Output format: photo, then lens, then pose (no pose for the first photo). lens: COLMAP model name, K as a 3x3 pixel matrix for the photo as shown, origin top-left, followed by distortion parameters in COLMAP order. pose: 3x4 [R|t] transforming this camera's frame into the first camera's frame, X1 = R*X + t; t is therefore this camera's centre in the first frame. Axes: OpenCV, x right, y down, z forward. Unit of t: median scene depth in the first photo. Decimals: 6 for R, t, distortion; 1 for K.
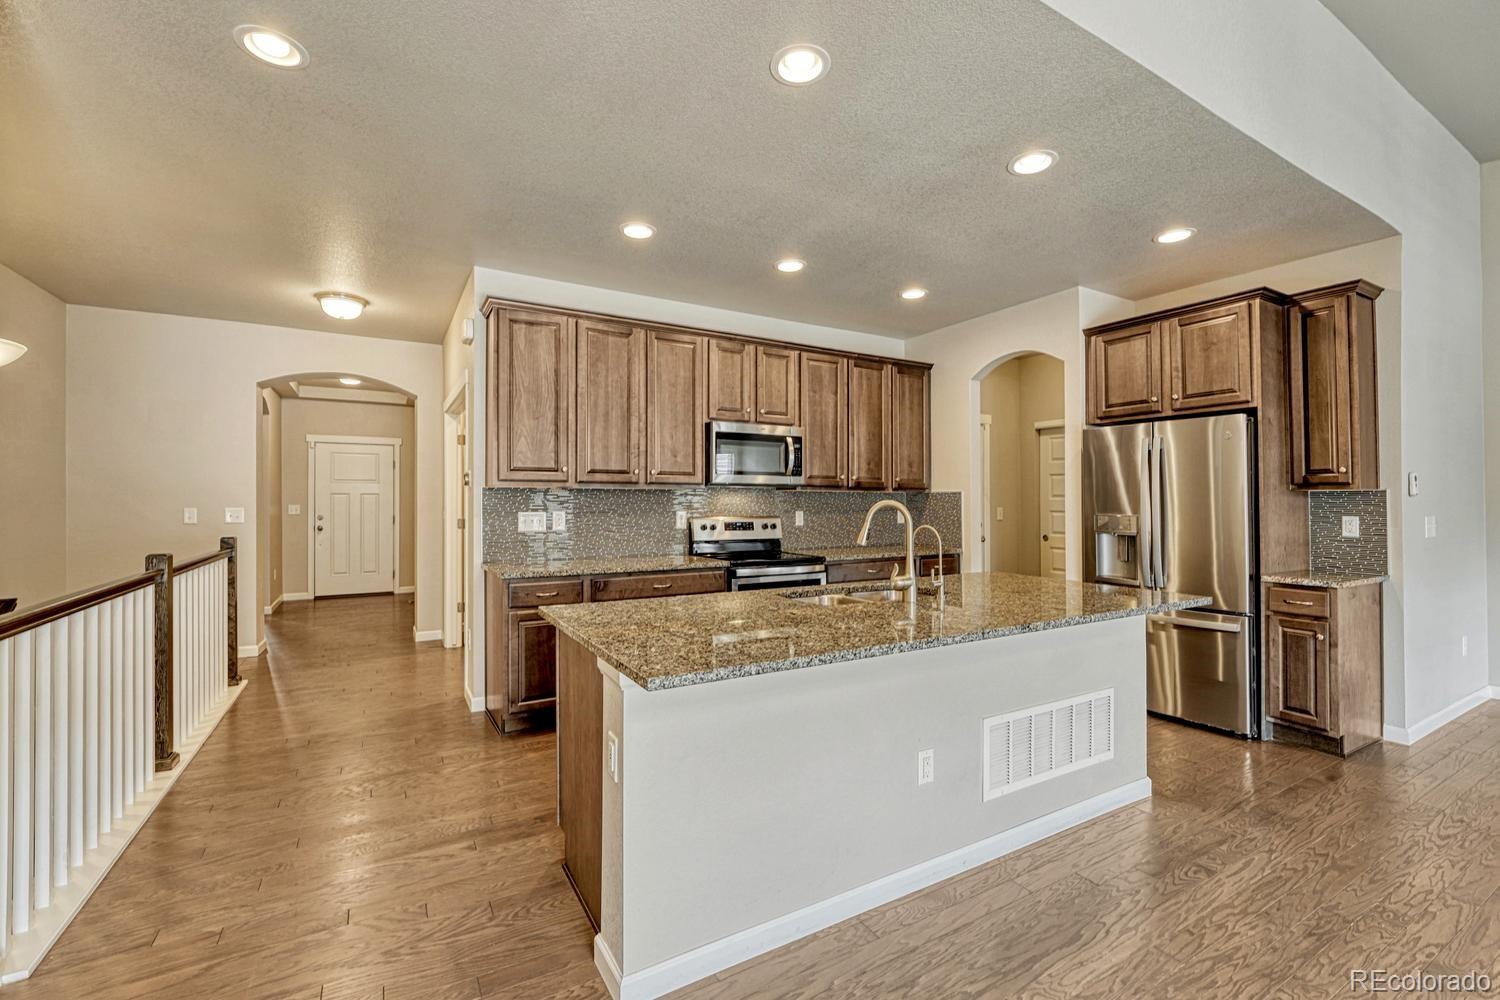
lens RADIAL K [[633.5, 0, 743.4], [0, 633.5, 490.1], [0, 0, 1]] dist [-0.007430, 0.000491]
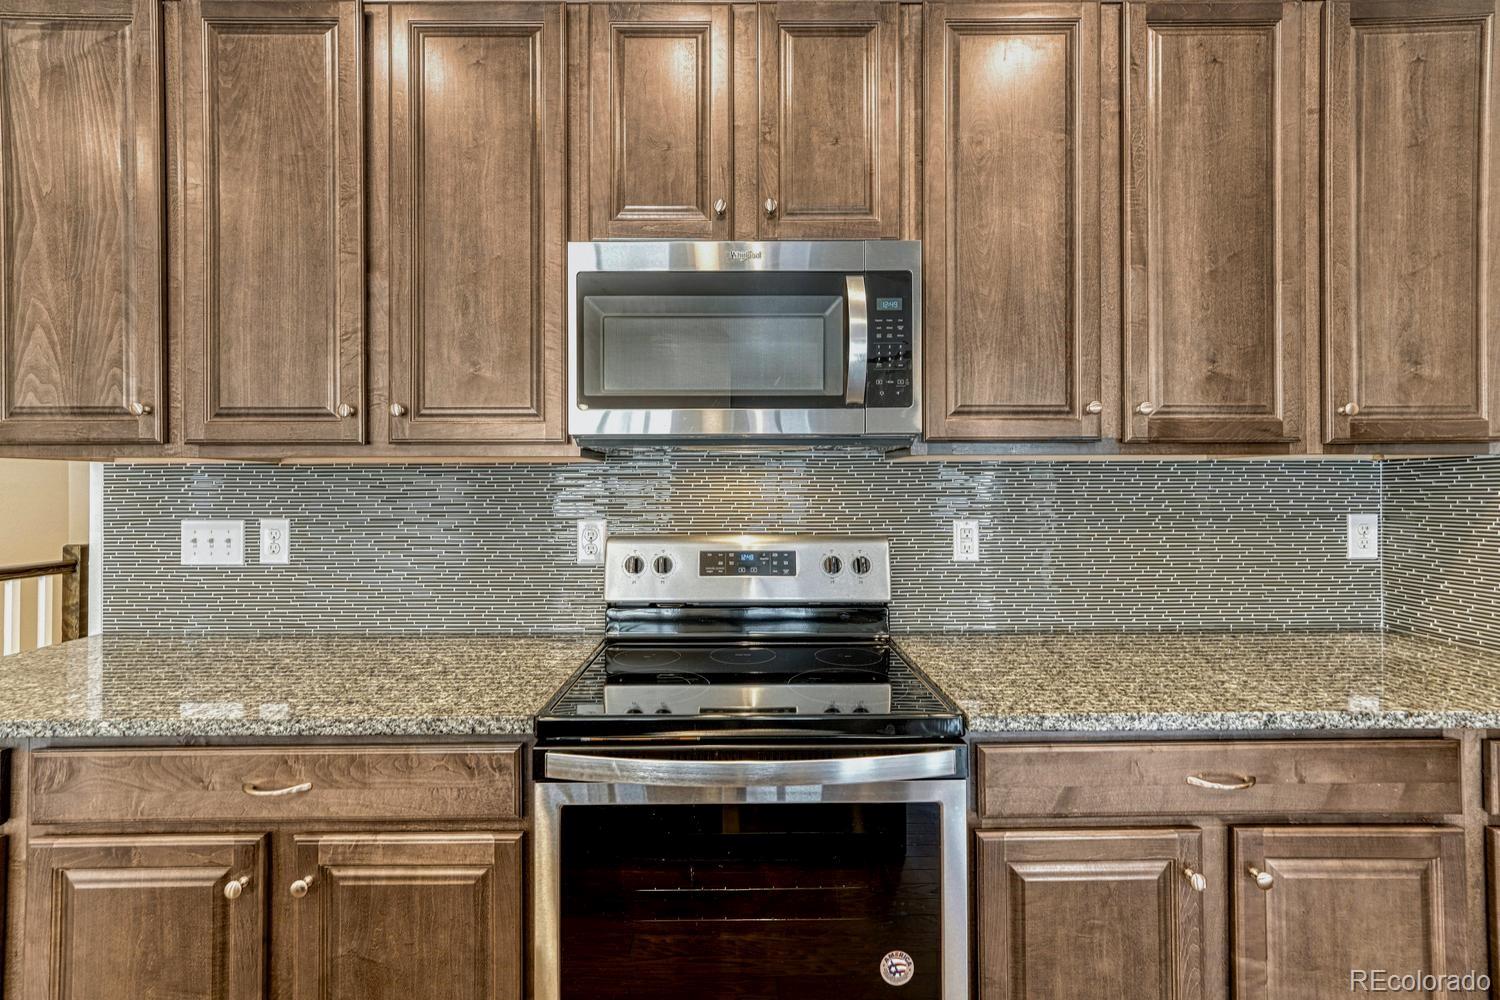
lens RADIAL K [[626.2, 0, 748.4], [0, 626.2, 488.5], [0, 0, 1]] dist [0.005429, 0.000424]
pose [[0.870399, -0.006712, -0.492302, 0.170565], [0.015284, 0.999794, 0.013390, 0.011164], [0.492110, -0.019179, 0.870322, 0.714557]]
